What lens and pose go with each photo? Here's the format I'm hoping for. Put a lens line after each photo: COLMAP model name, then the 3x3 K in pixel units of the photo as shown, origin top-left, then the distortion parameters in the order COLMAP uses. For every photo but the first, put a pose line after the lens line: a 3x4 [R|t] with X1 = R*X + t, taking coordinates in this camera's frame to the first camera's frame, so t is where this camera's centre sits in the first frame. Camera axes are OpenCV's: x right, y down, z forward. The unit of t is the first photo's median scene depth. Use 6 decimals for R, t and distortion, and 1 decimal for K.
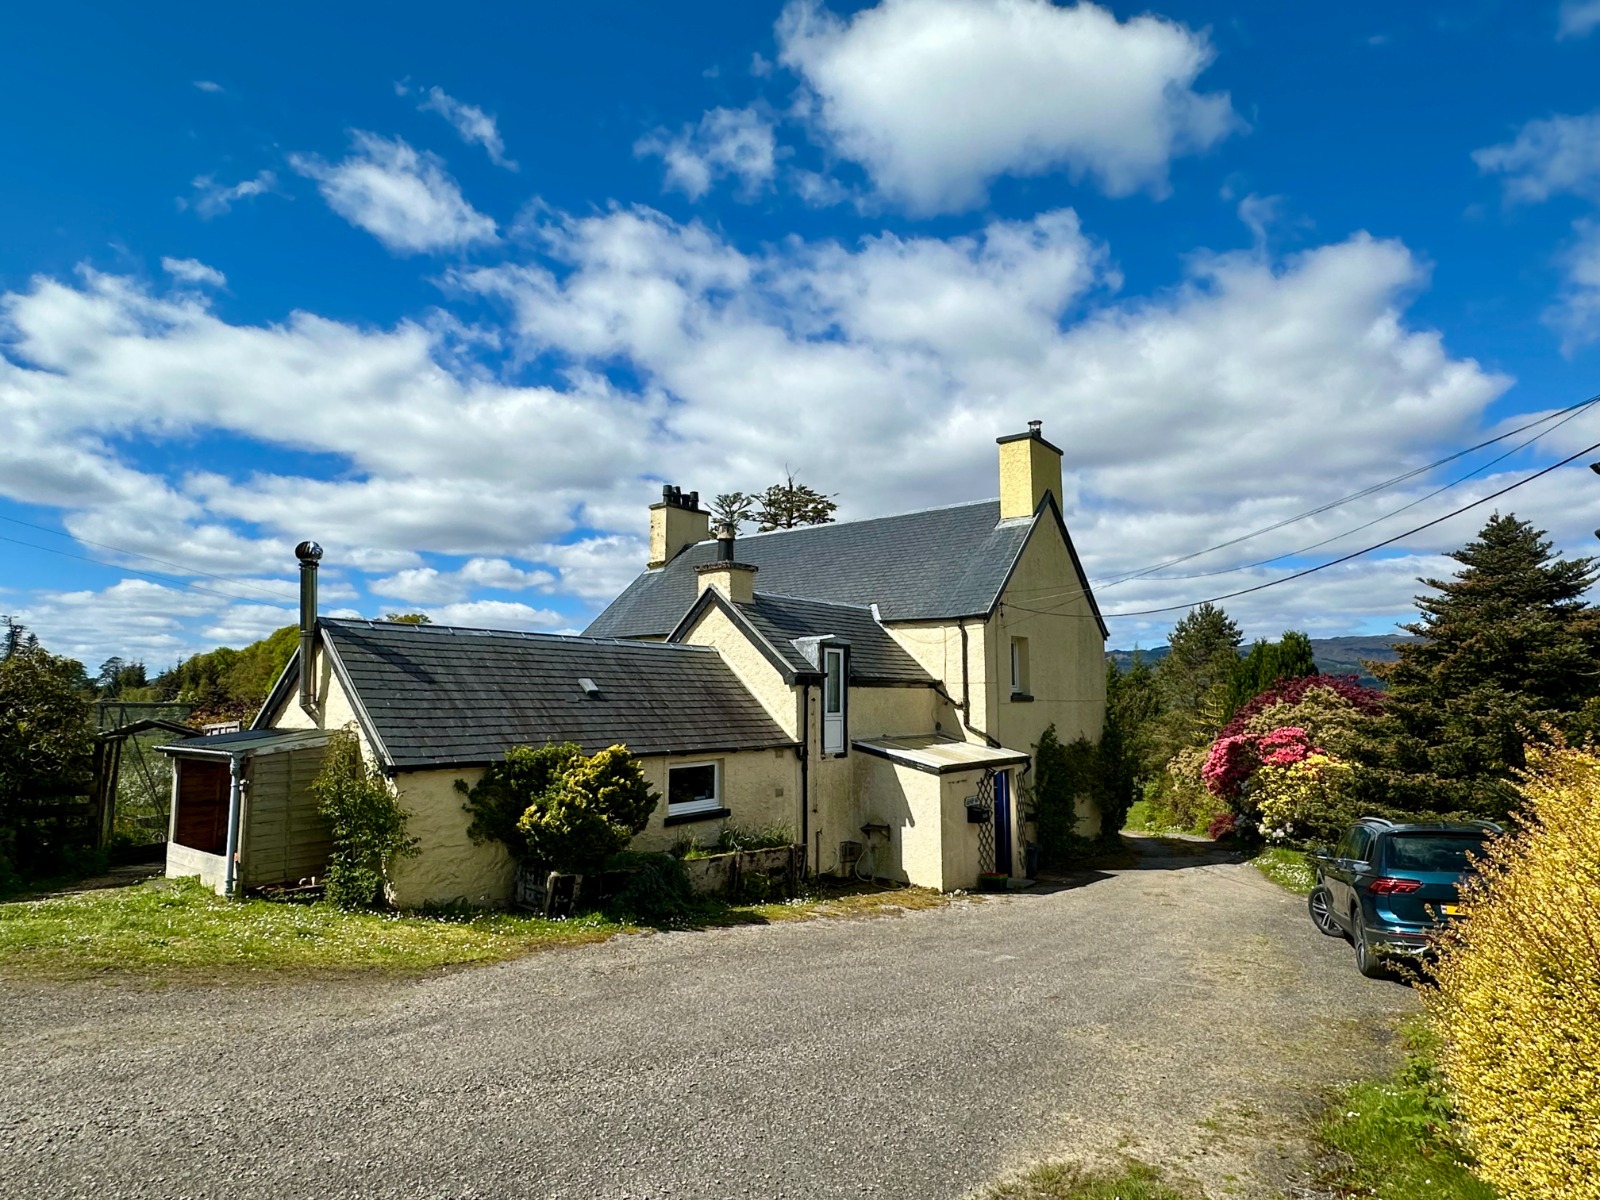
lens RADIAL K [[928.6, 0, 800.0], [0, 928.6, 600.0], [0, 0, 1]] dist [-0.022832, 0.000868]
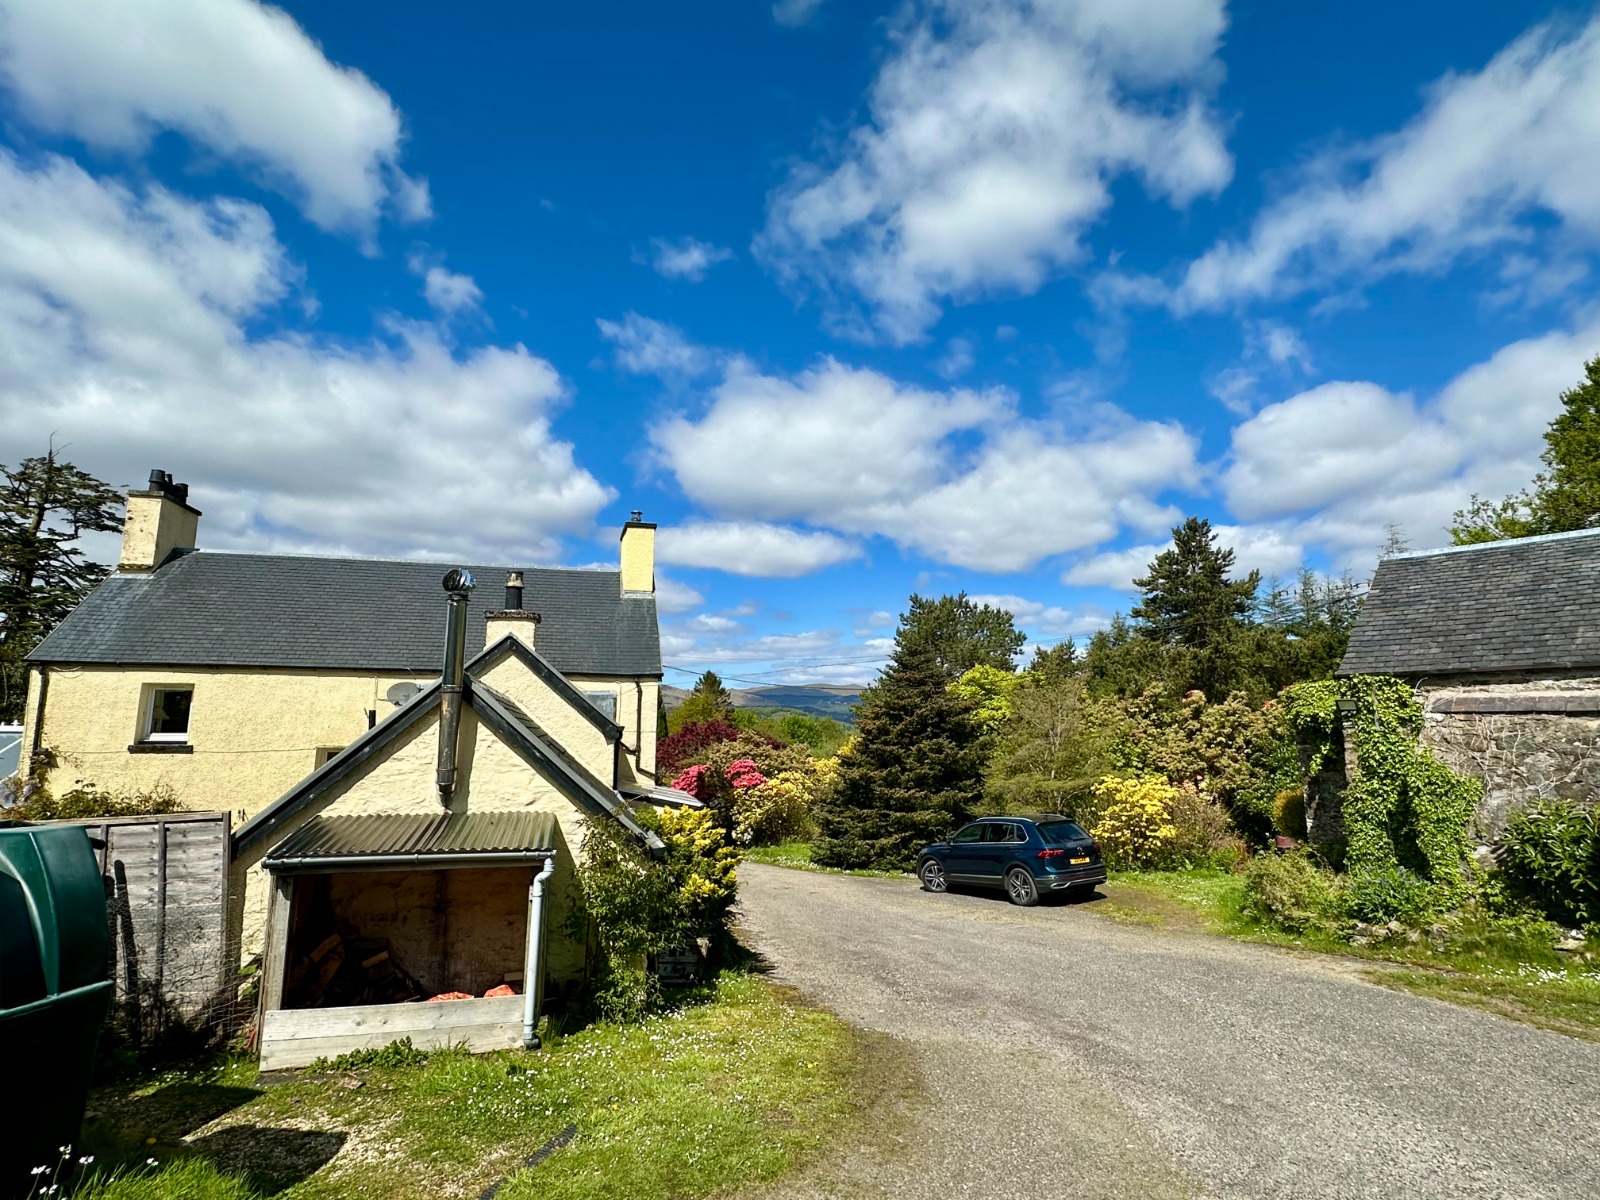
lens RADIAL K [[868.2, 0, 800.0], [0, 868.2, 600.0], [0, 0, 1]] dist [-0.001033, -0.000423]
pose [[0.553405, 0.118806, 0.824396, -0.104278], [-0.086219, 0.992629, -0.085173, 0.000144], [-0.828438, -0.023943, 0.559569, 0.037602]]
